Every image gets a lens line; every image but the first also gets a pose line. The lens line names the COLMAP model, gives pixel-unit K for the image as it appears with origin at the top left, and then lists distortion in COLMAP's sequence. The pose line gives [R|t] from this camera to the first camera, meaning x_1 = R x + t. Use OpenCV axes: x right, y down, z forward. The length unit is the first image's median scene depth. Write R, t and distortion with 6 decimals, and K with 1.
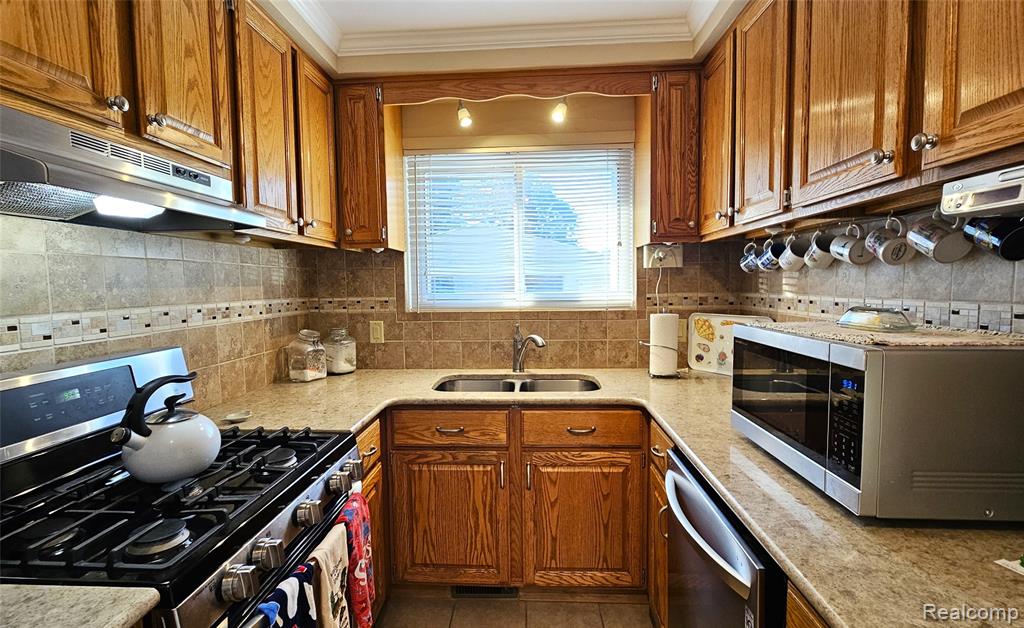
lens RADIAL K [[448.9, 0, 512.0], [0, 448.9, 314.0], [0, 0, 1]] dist [0.001807, 0.000442]
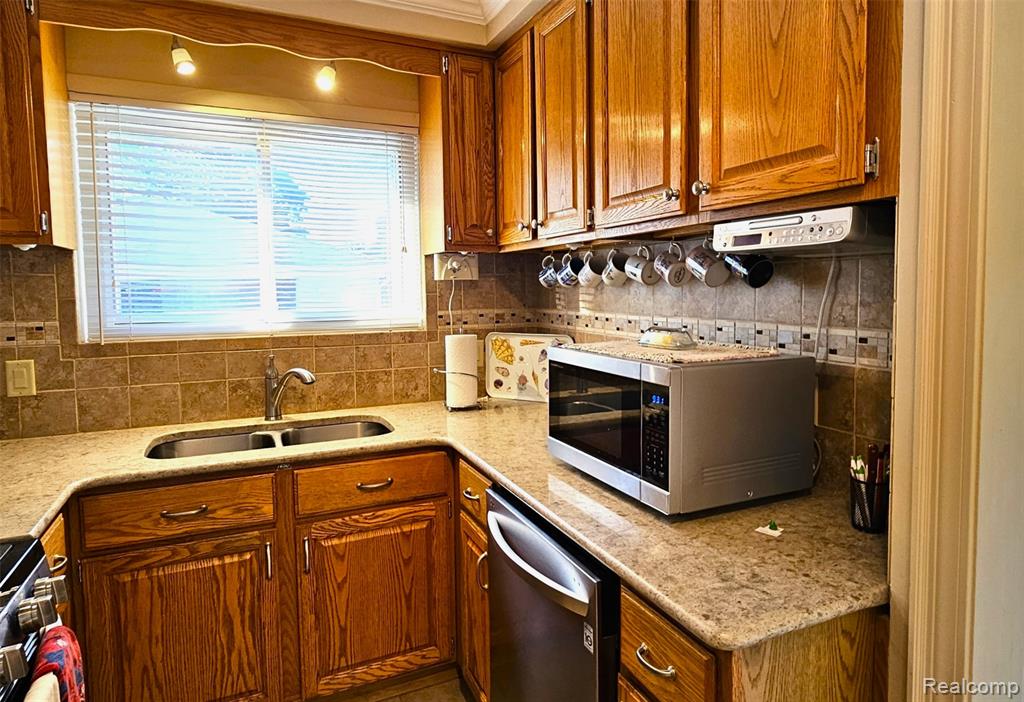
lens RADIAL K [[615.4, 0, 514.3], [0, 615.4, 323.2], [0, 0, 1]] dist [-0.001908, 0.000328]
pose [[0.884662, -0.024566, 0.465586, -0.128971], [0.029255, 0.999568, -0.002848, -0.018346], [-0.465315, 0.016141, 0.884998, -0.090276]]
